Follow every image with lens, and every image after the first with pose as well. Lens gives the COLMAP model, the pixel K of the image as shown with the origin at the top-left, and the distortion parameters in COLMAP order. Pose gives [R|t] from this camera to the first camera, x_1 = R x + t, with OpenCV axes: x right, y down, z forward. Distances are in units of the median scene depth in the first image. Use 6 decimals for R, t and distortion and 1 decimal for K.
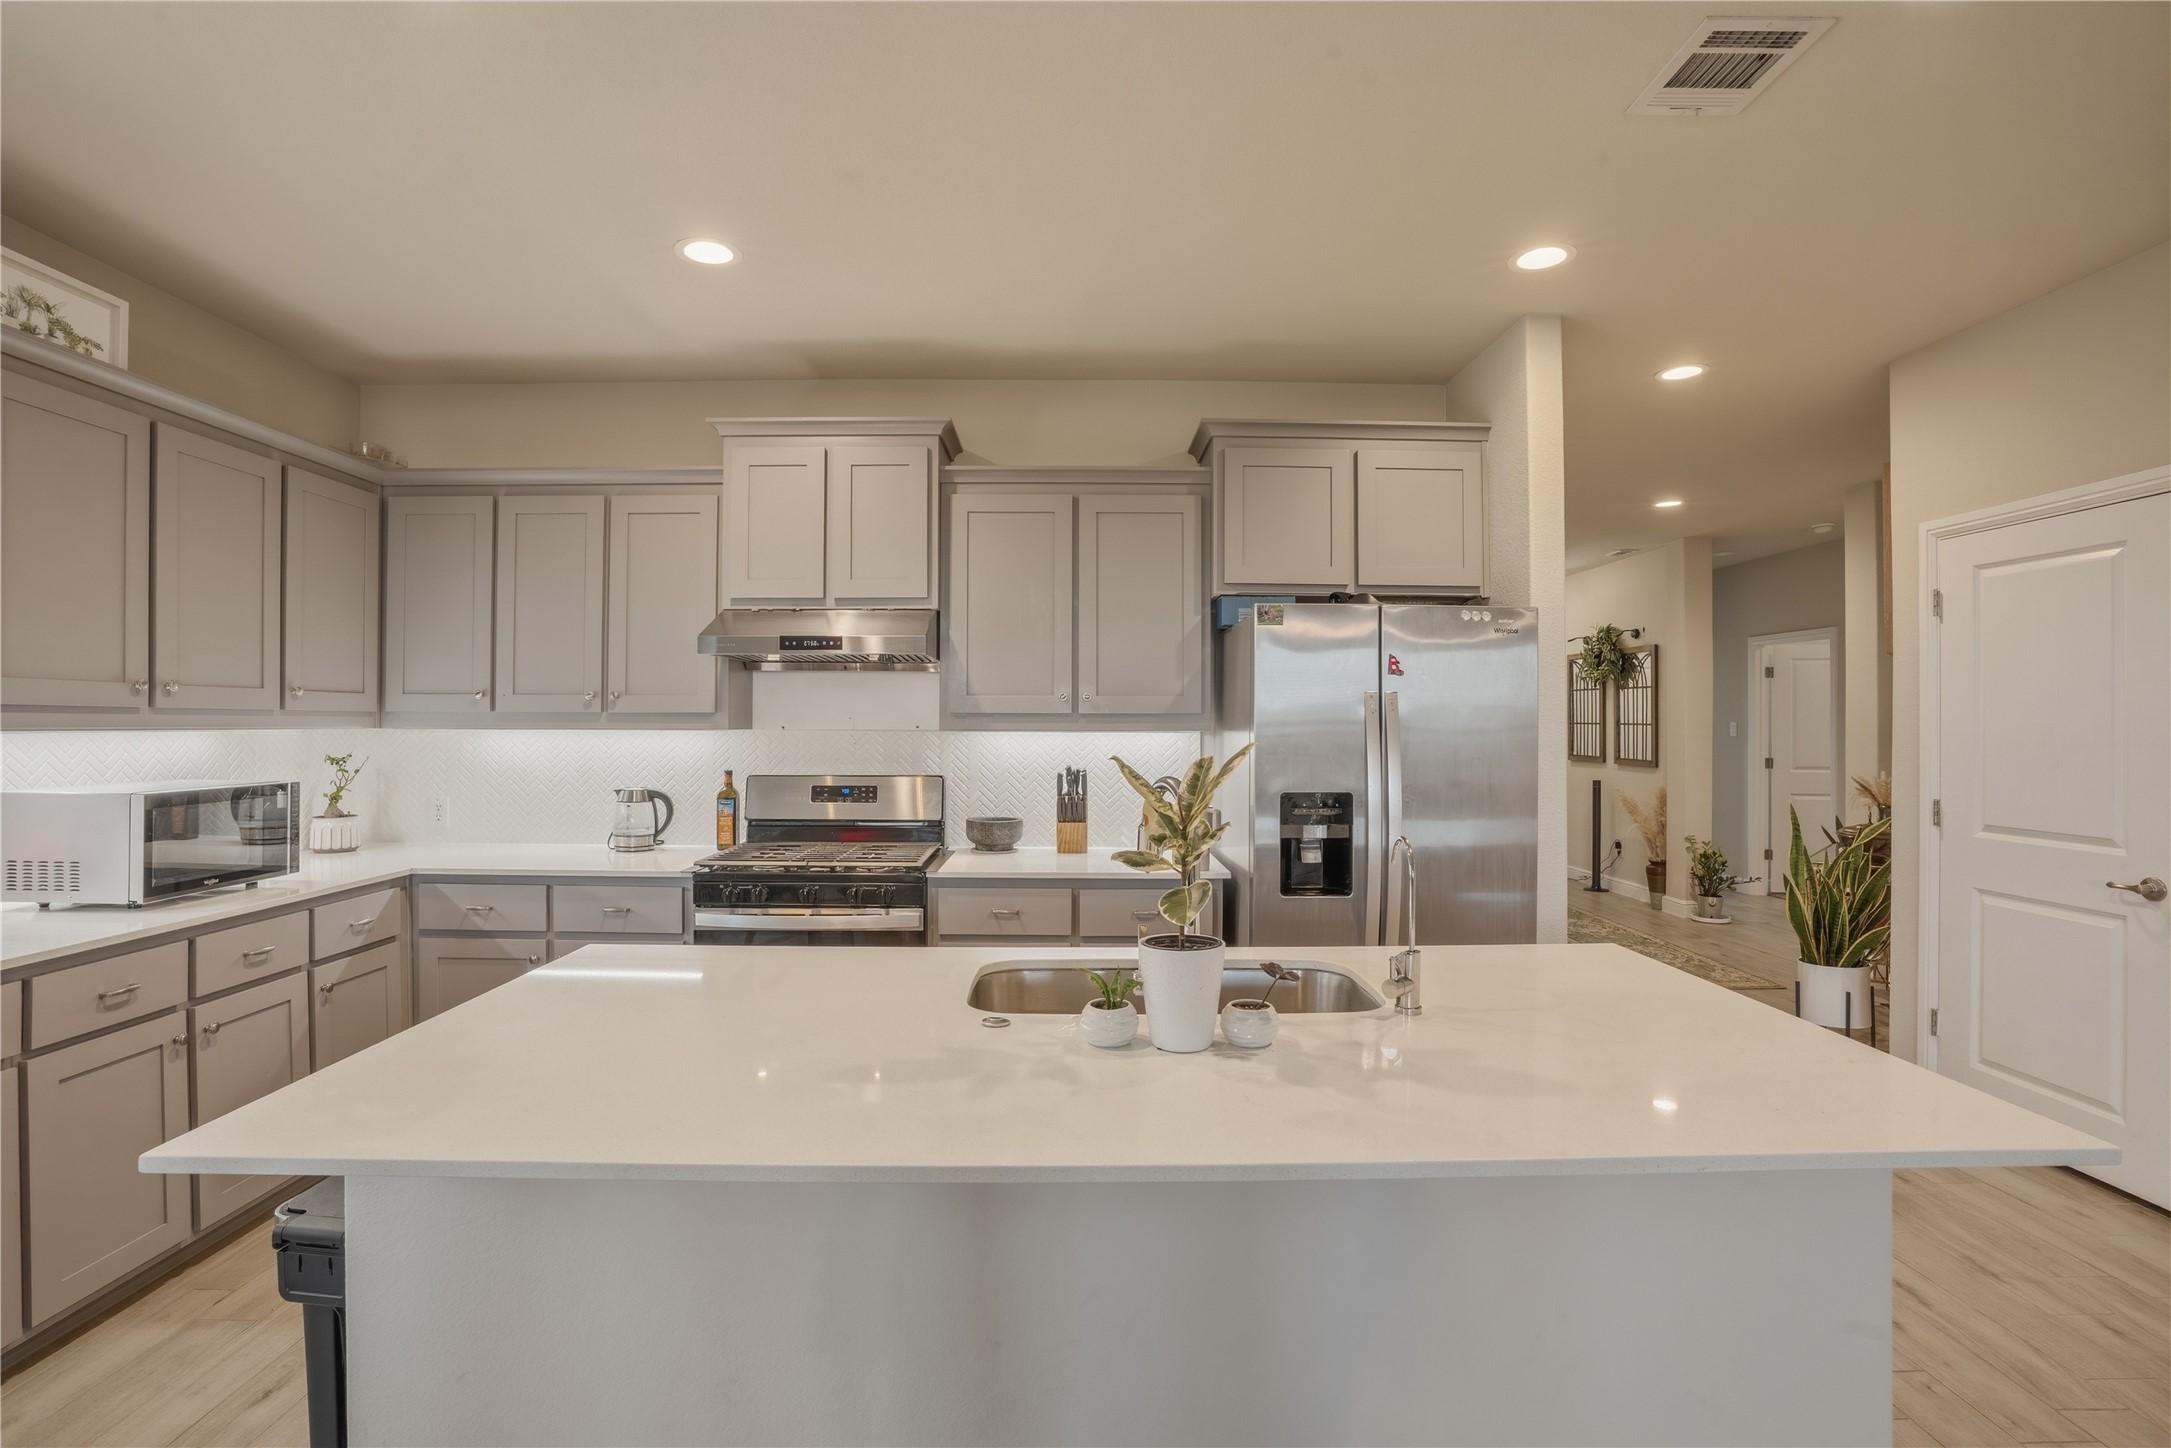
lens RADIAL K [[997.5, 0, 1088.6], [0, 997.5, 723.6], [0, 0, 1]] dist [-0.042262, 0.010695]
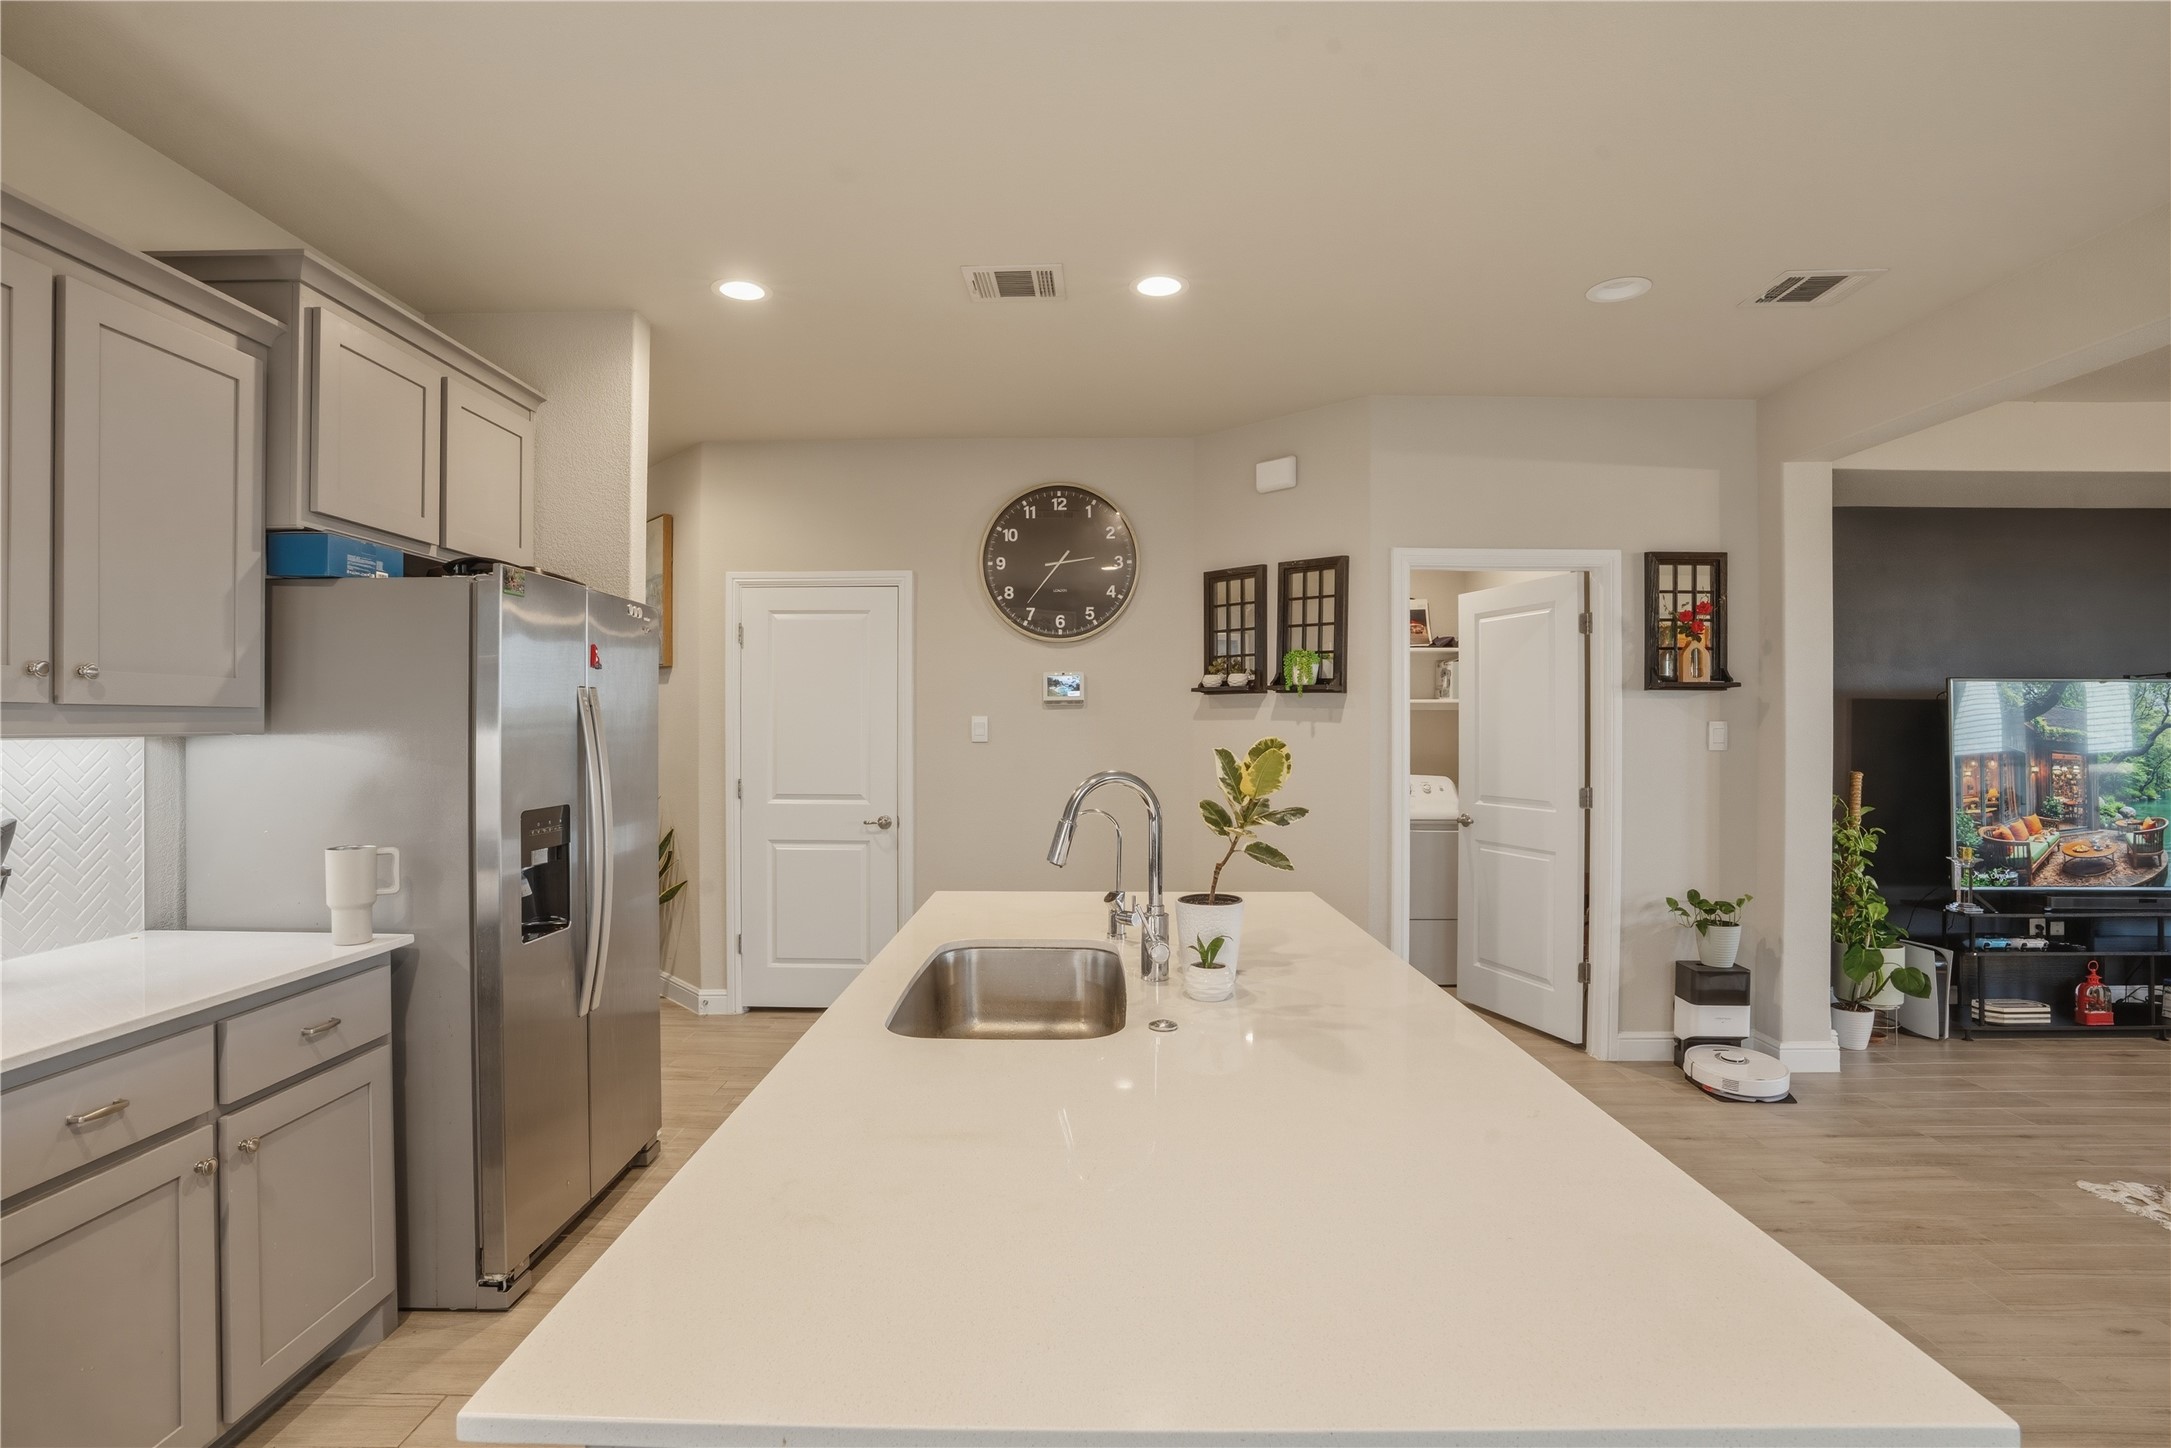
lens RADIAL K [[997.5, 0, 1075.7], [0, 997.5, 722.6], [0, 0, 1]] dist [-0.042262, 0.010695]
pose [[0.055713, -0.000301, 0.998447, -0.475567], [0.000003, 1.000000, 0.000301, -0.000624], [-0.998447, -0.000013, 0.055713, 0.451717]]
